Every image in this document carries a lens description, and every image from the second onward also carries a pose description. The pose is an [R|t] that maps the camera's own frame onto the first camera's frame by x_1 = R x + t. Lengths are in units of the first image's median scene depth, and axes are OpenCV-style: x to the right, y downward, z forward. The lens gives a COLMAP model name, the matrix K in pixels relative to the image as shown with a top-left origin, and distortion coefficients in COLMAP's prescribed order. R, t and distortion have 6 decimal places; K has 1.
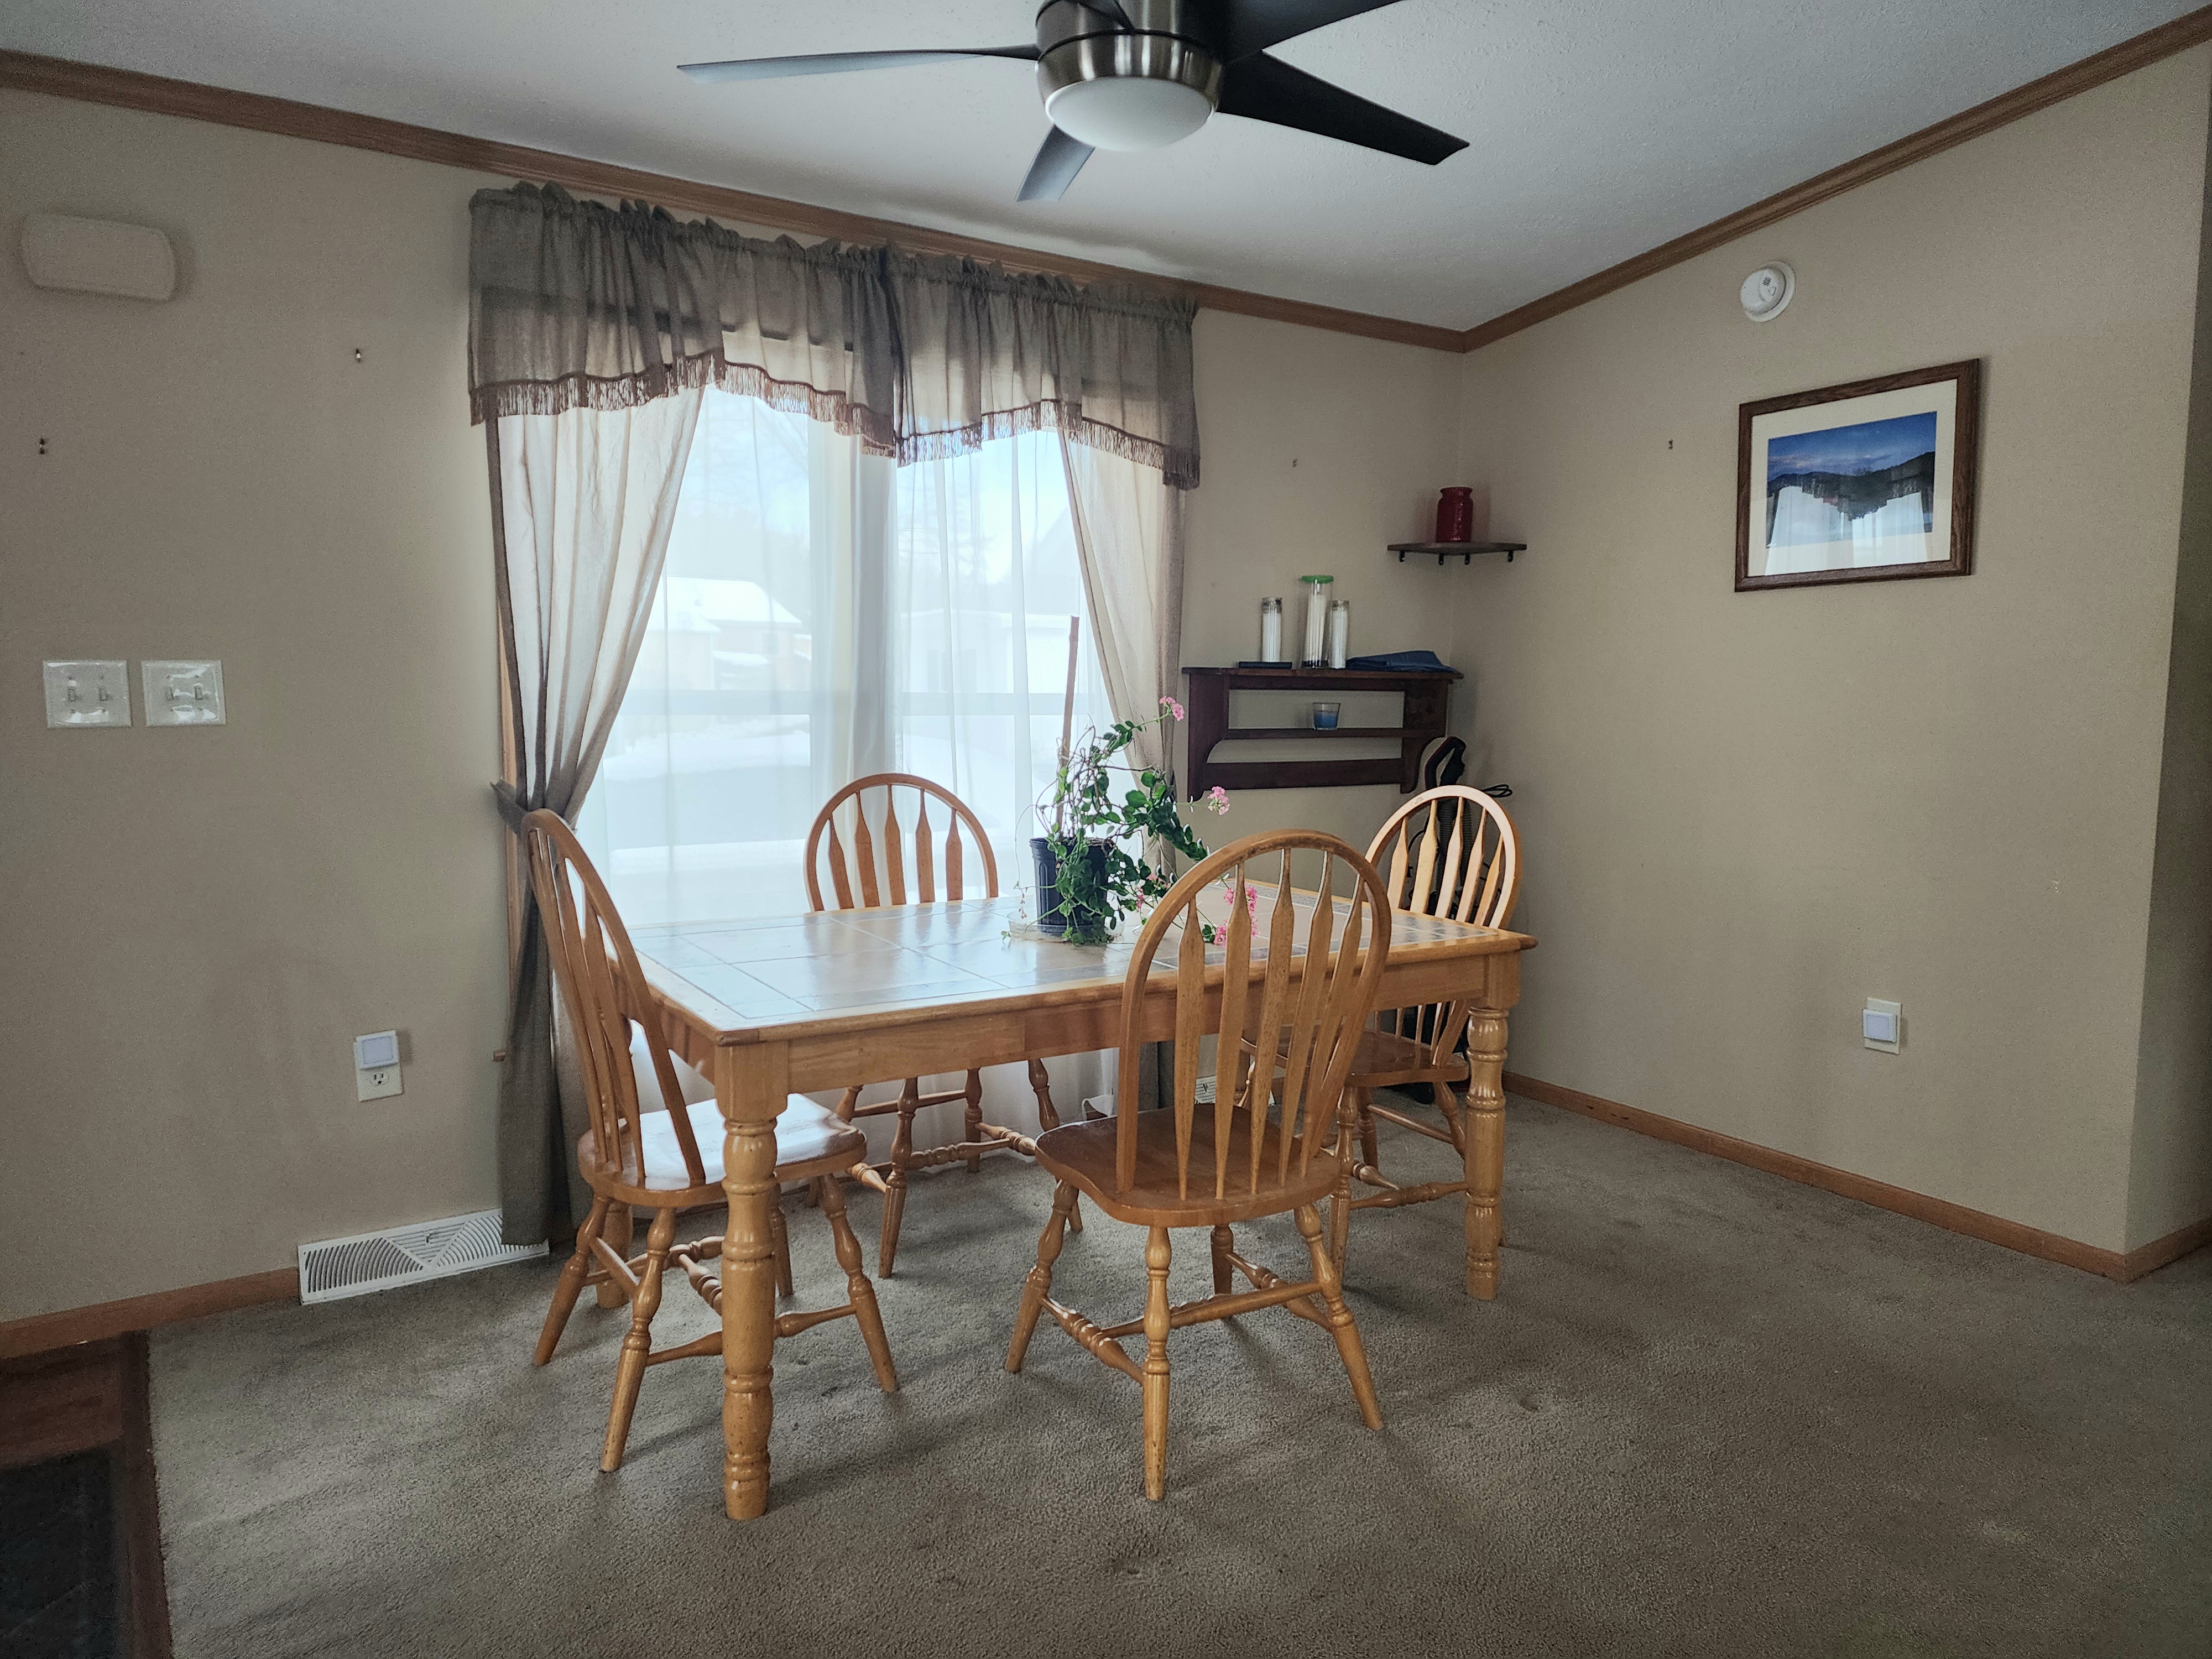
lens RADIAL K [[1474.5, 0, 1103.4], [0, 1474.5, 837.8], [0, 0, 1]] dist [0.108837, -0.104164]
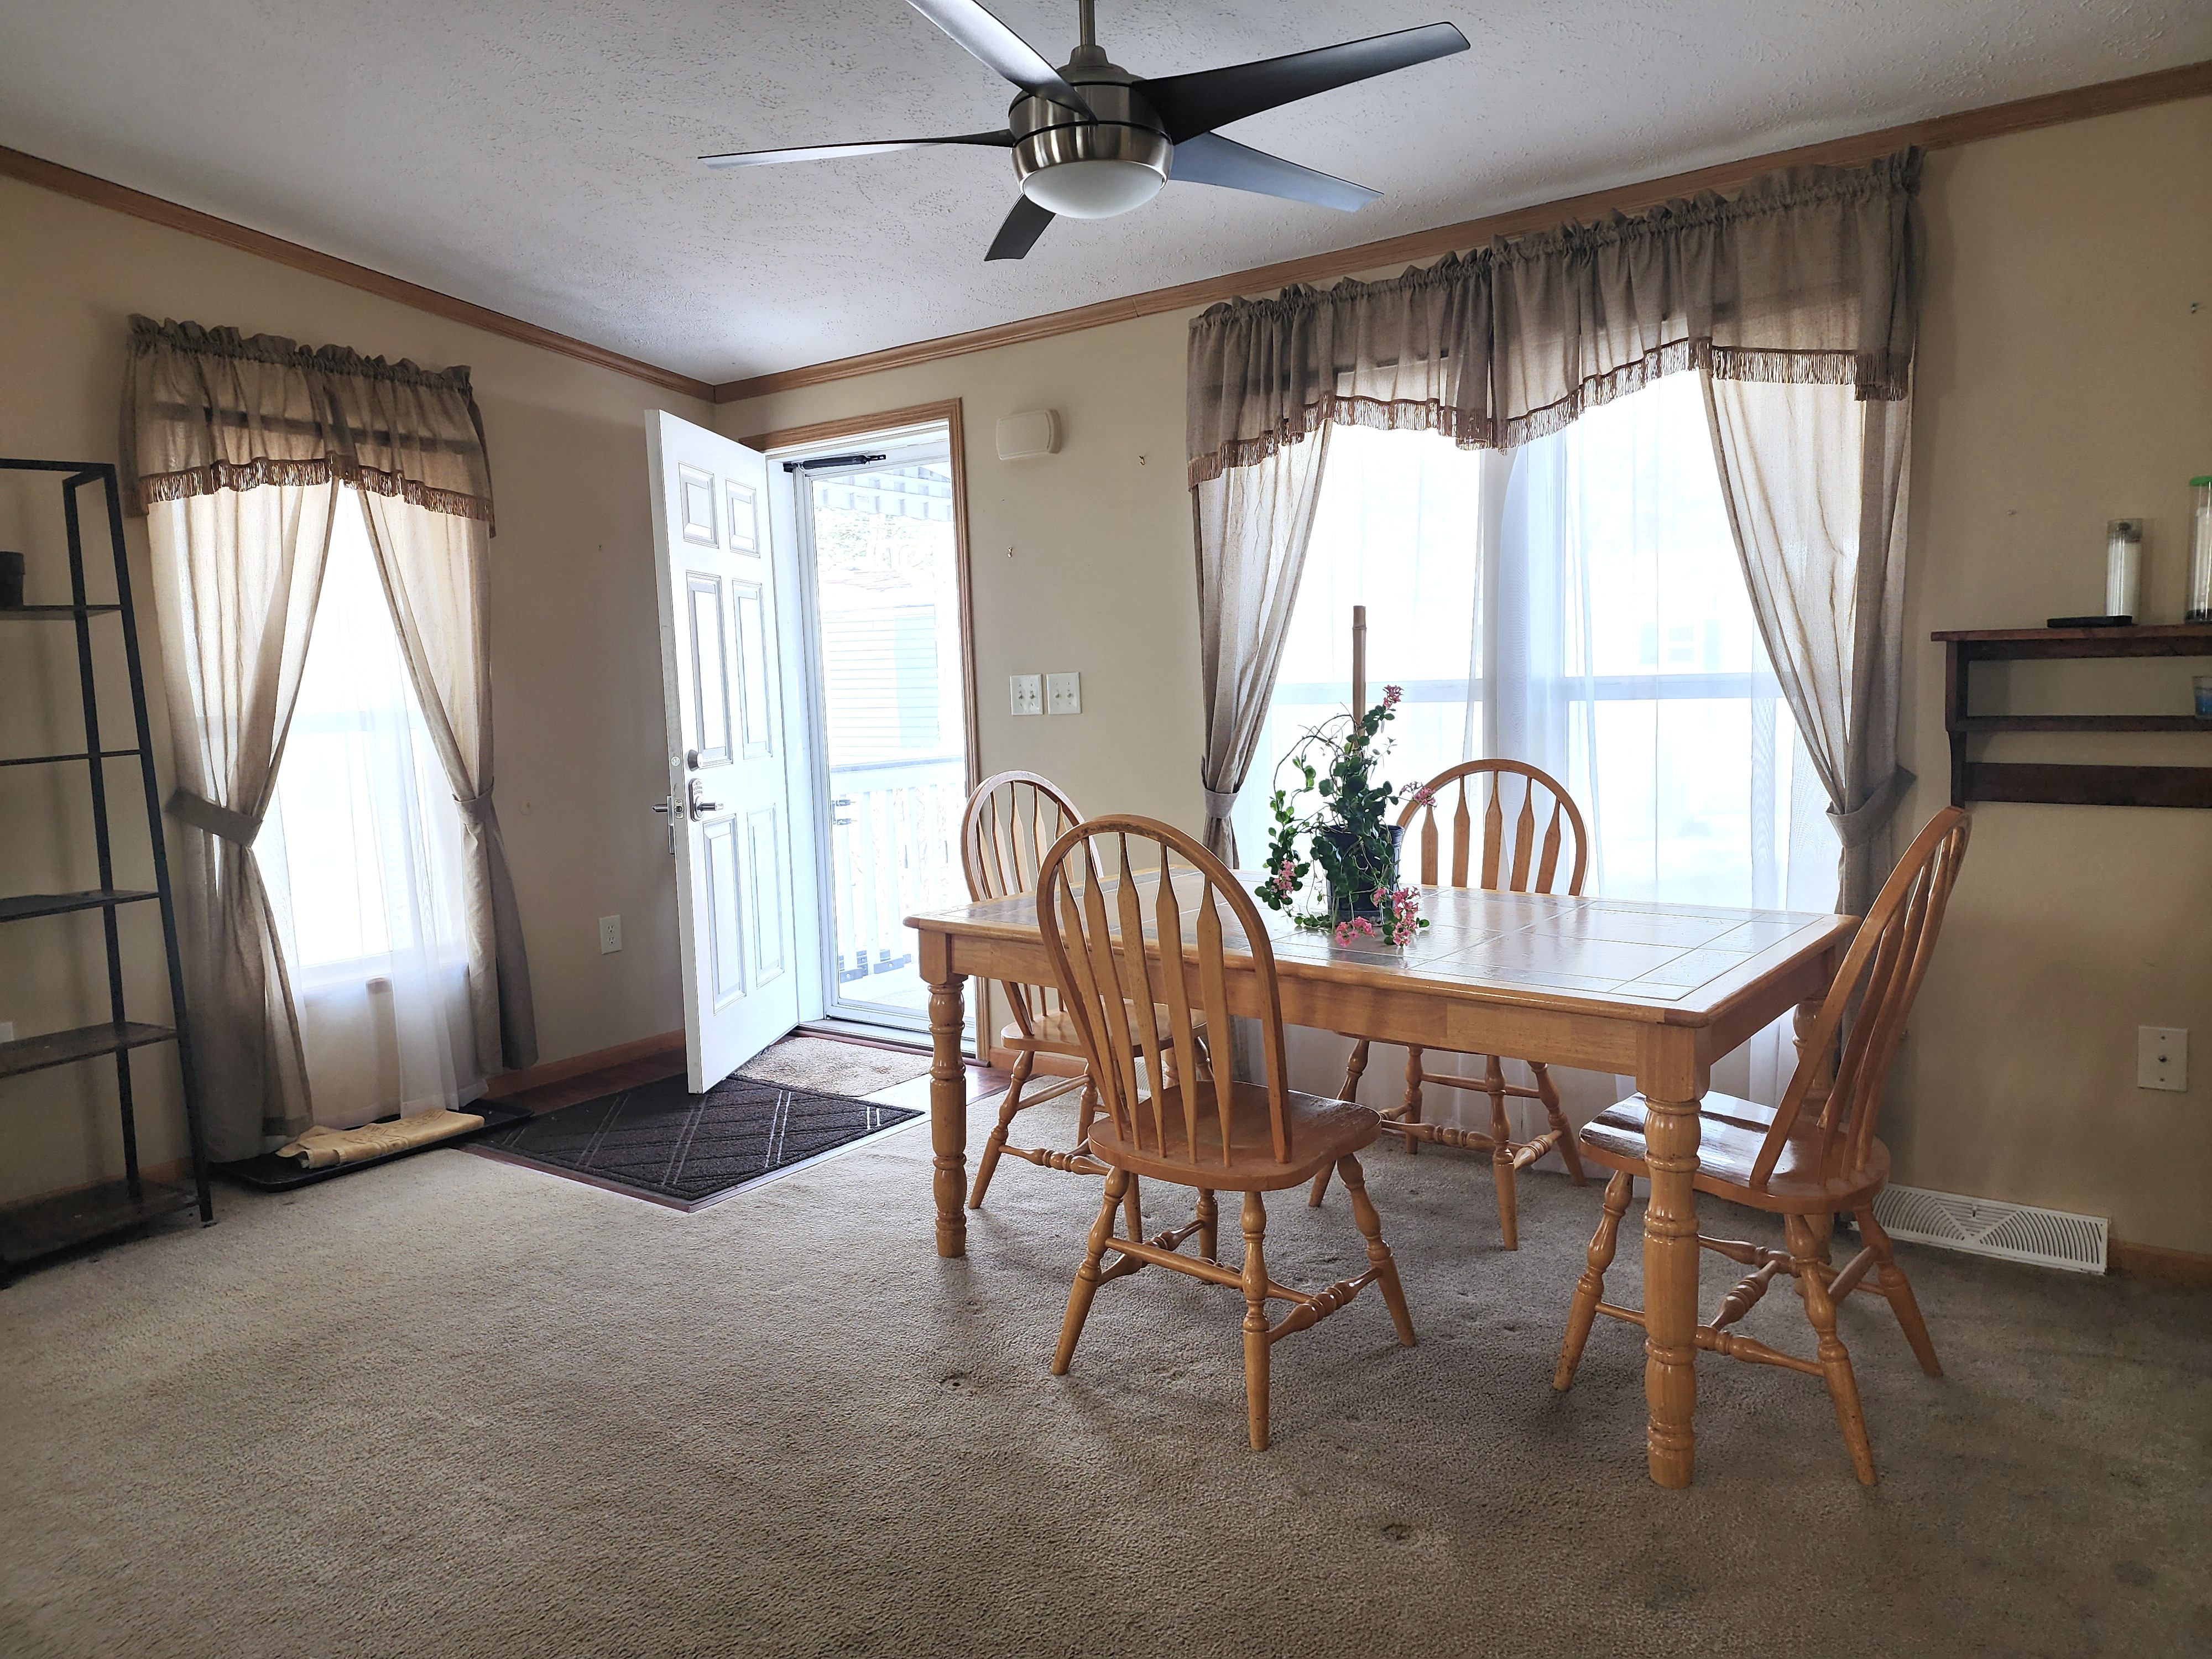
lens RADIAL K [[1474.5, 0, 1103.4], [0, 1474.5, 837.8], [0, 0, 1]] dist [0.108837, -0.104164]
pose [[0.358498, 0.082672, -0.929863, 0.705026], [-0.068082, 0.995734, 0.062280, -0.035139], [0.931045, 0.040979, 0.362597, 0.379075]]
